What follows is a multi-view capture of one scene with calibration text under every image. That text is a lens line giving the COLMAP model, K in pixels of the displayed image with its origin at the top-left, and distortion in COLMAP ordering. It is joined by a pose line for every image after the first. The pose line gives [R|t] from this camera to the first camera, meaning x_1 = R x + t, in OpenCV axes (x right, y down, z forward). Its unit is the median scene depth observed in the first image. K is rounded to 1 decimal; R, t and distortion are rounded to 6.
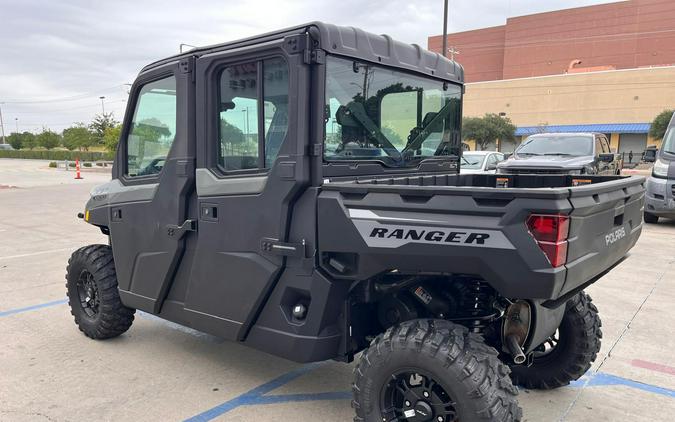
lens RADIAL K [[518.1, 0, 337.3], [0, 518.1, 243.5], [0, 0, 1]] dist [0.070468, -0.110894]
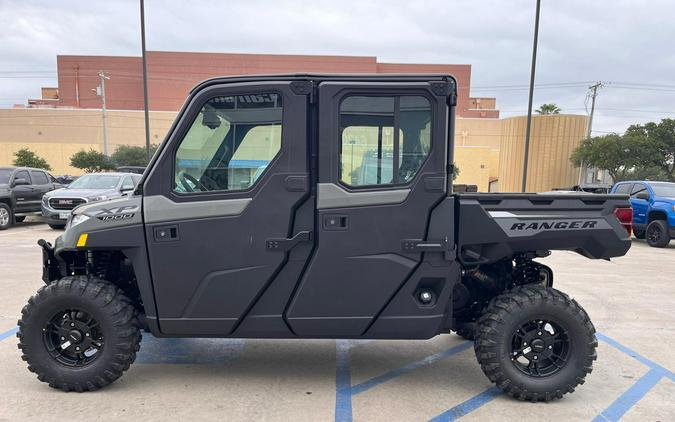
lens RADIAL K [[518.1, 0, 347.9], [0, 518.1, 220.8], [0, 0, 1]] dist [0.070468, -0.110894]
pose [[0.779532, -0.029038, 0.625689, -1.060852], [0.090984, 0.993579, -0.067244, 0.016067], [-0.619719, 0.109347, 0.777169, 0.135816]]
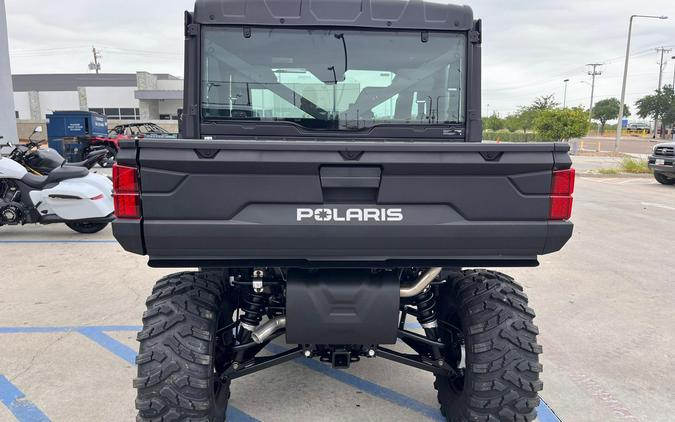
lens RADIAL K [[518.1, 0, 341.1], [0, 518.1, 224.3], [0, 0, 1]] dist [0.070468, -0.110894]
pose [[0.675591, 0.131865, -0.725389, 0.790674], [-0.135062, 0.989361, 0.054061, -0.030421], [0.724800, 0.061449, 0.686213, 0.351431]]
